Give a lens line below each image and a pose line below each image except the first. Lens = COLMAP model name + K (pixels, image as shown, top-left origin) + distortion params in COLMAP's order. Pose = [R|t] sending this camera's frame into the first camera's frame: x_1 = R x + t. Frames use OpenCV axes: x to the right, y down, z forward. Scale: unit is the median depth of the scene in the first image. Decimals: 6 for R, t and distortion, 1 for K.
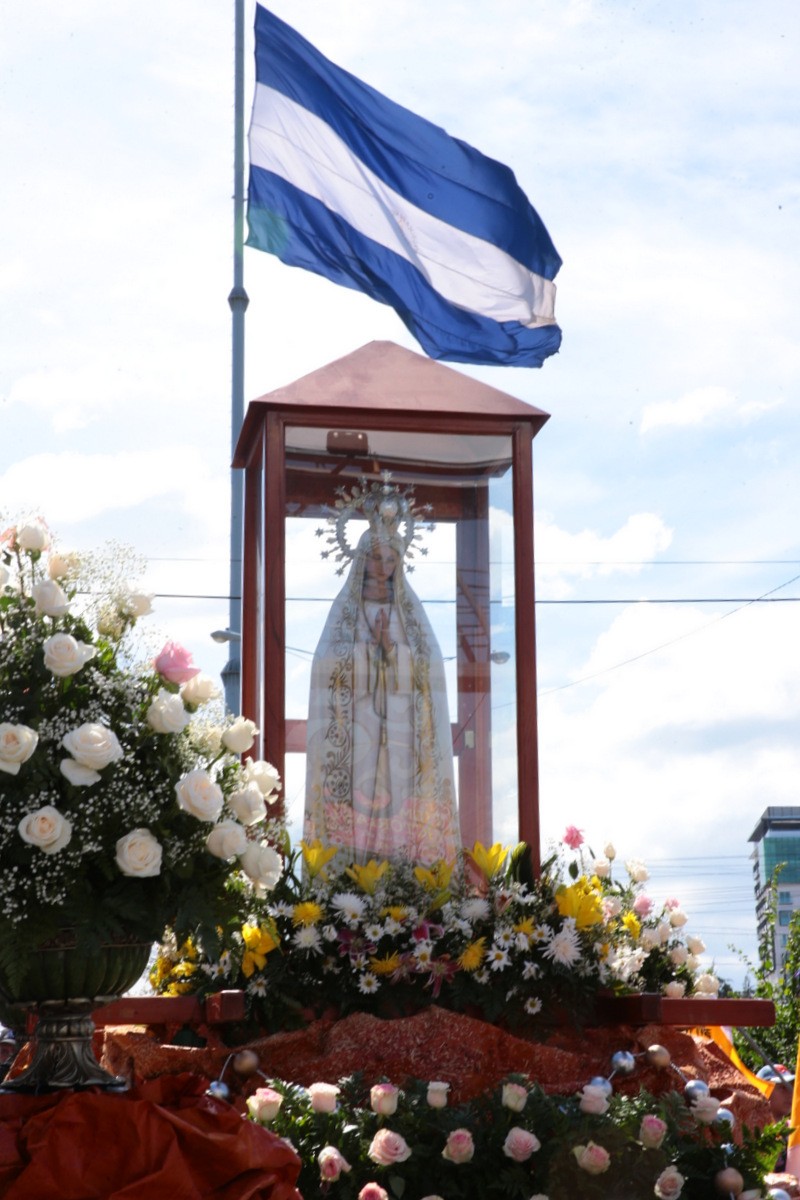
lens RADIAL K [[2595.2, 0, 389.5], [0, 2595.2, 640.2], [0, 0, 1]] dist [0.534918, 0.000000]
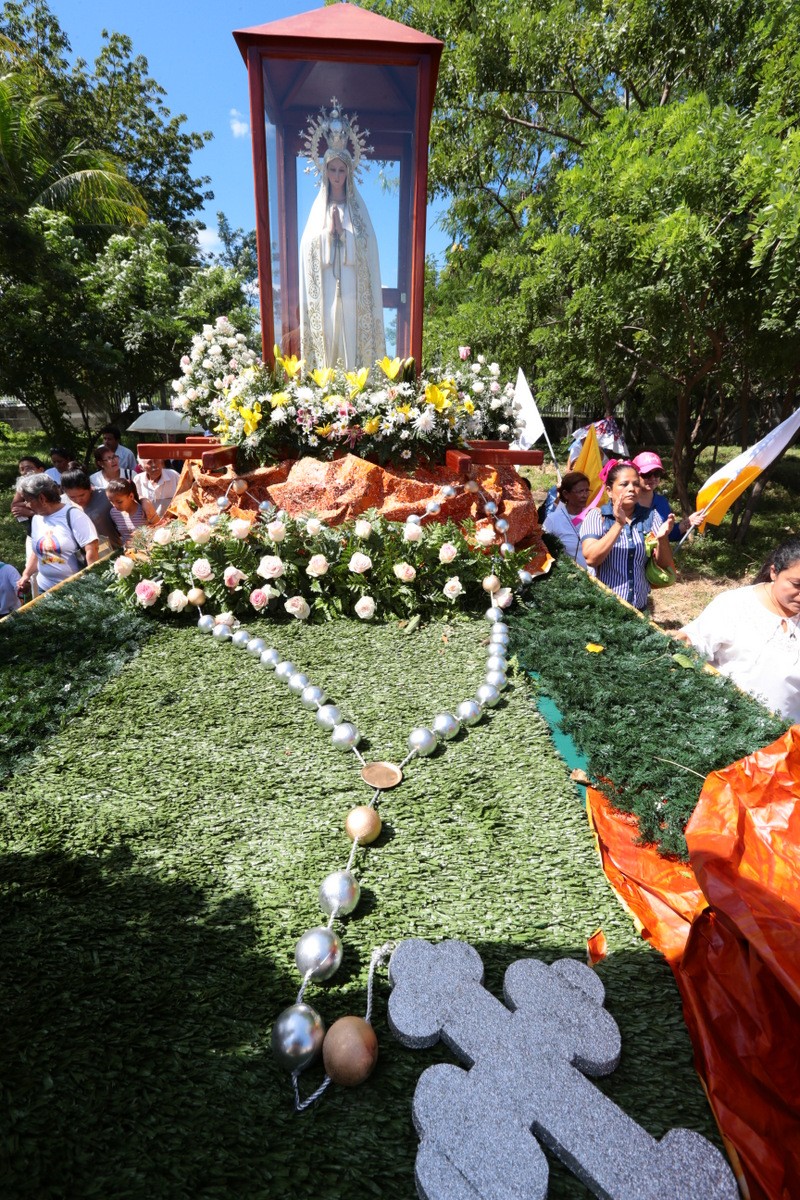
lens RADIAL K [[538.2, 0, 383.6], [0, 538.2, 578.9], [0, 0, 1]] dist [-0.010348, 0.001556]
pose [[0.988184, 0.066726, -0.137985, 0.096359], [0.003833, 0.889224, 0.457456, 0.046443], [0.153224, -0.452580, 0.878461, 0.636810]]
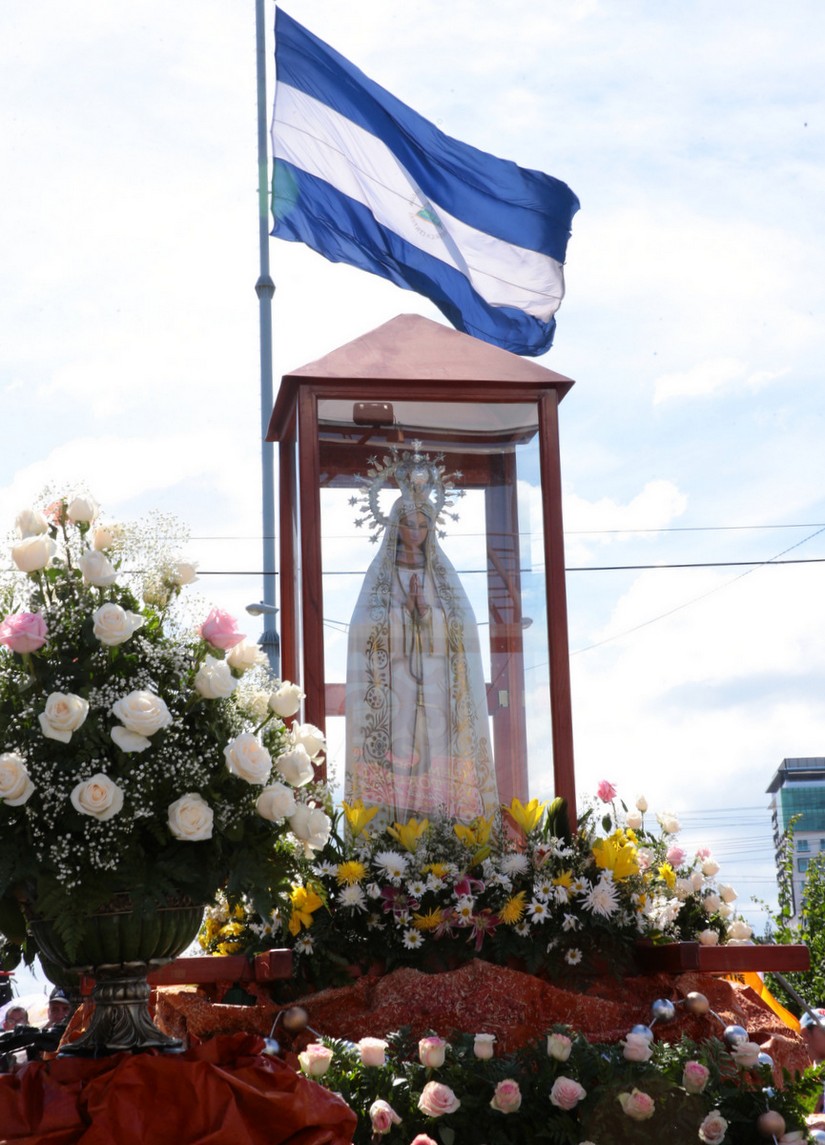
lens RADIAL K [[2477.8, 0, 410.3], [0, 2477.8, 579.4], [0, 0, 1]] dist [0.458053, 0.000000]
pose [[0.999676, -0.025413, -0.001344, -0.004009], [0.025396, 0.999611, -0.011548, 0.001508], [0.001637, 0.011510, 0.999932, 0.018227]]
